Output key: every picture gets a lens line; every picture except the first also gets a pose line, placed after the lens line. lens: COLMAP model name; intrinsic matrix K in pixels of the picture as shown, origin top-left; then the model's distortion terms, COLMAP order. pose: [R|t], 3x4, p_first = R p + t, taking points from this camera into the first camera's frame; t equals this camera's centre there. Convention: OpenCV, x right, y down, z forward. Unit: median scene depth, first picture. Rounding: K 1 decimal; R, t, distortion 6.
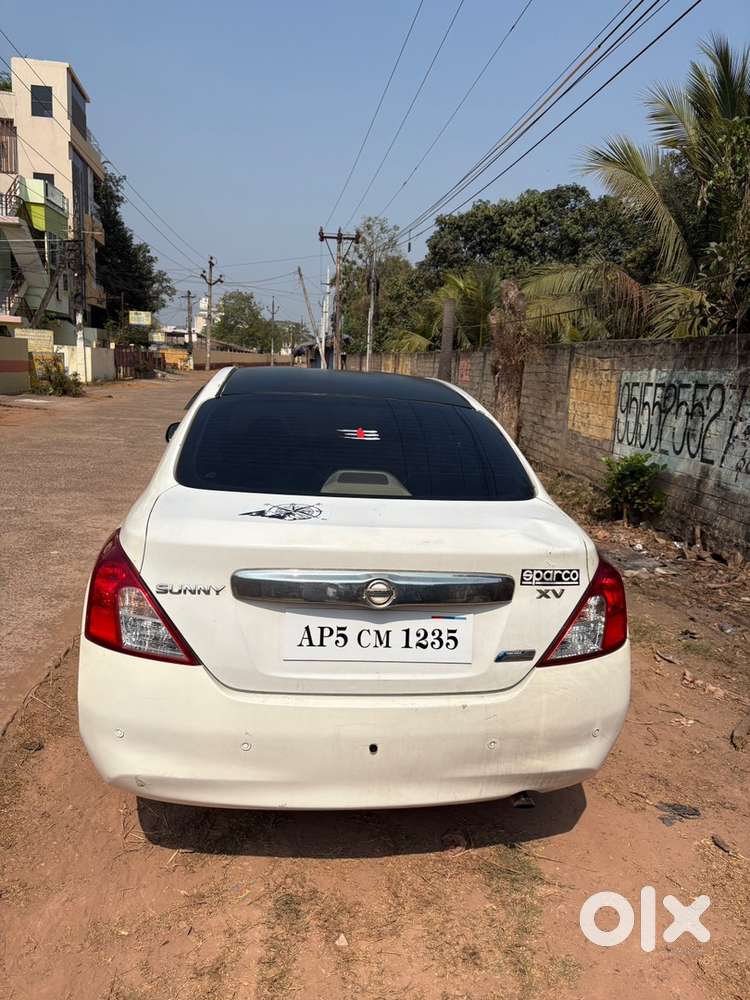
lens RADIAL K [[770.3, 0, 371.3], [0, 770.3, 500.7], [0, 0, 1]] dist [0.041512, -0.038459]
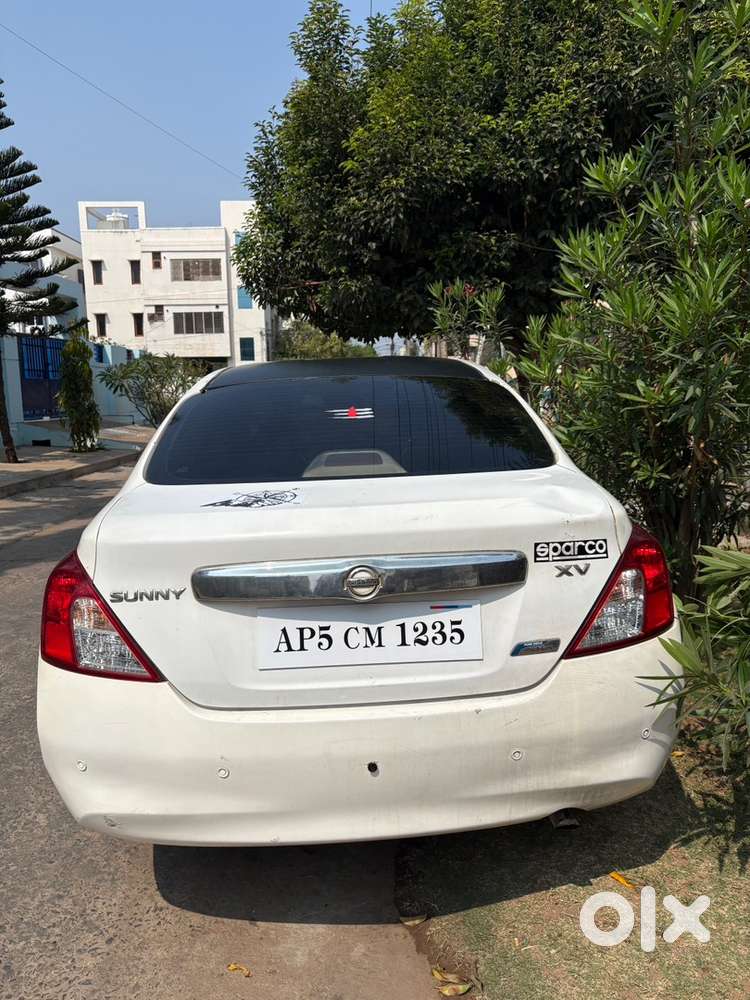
lens RADIAL K [[770.3, 0, 374.9], [0, 770.3, 502.9], [0, 0, 1]] dist [0.041512, -0.038459]
pose [[0.992759, -0.083628, -0.086235, 0.096722], [0.081489, 0.996280, -0.028044, 0.053483], [0.088260, 0.020814, 0.995880, 0.144854]]
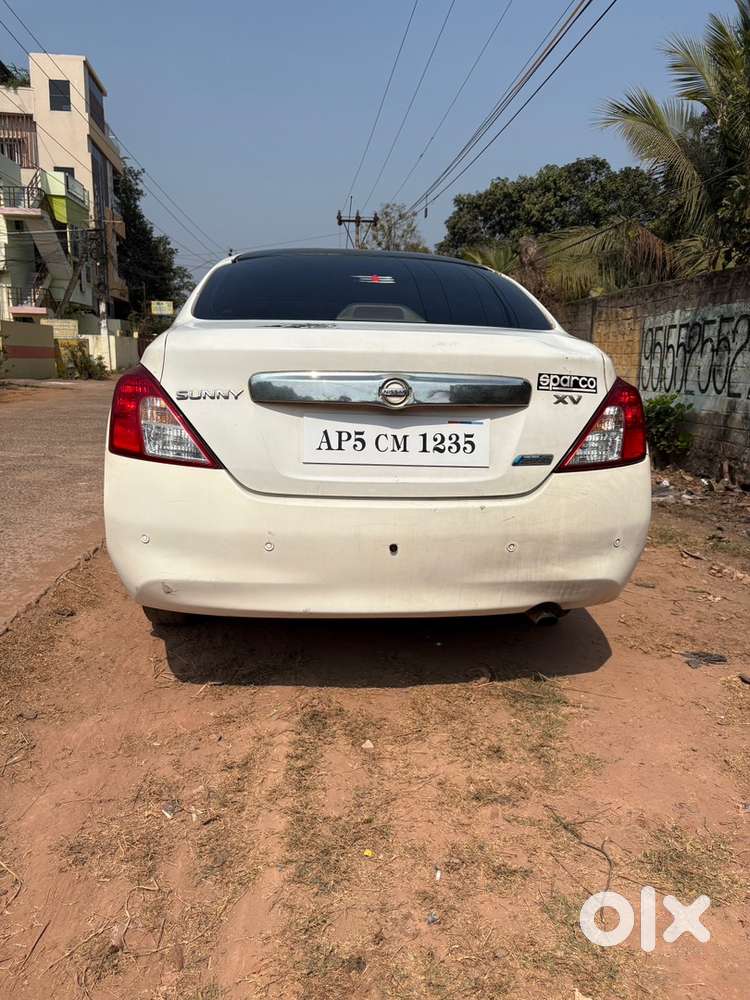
lens RADIAL K [[770.3, 0, 369.3], [0, 770.3, 498.8], [0, 0, 1]] dist [0.041512, -0.038459]
pose [[0.999055, -0.025154, -0.035444, 0.007714], [0.025464, 0.999641, 0.008309, 0.231873], [0.035222, -0.009204, 0.999337, -0.009422]]
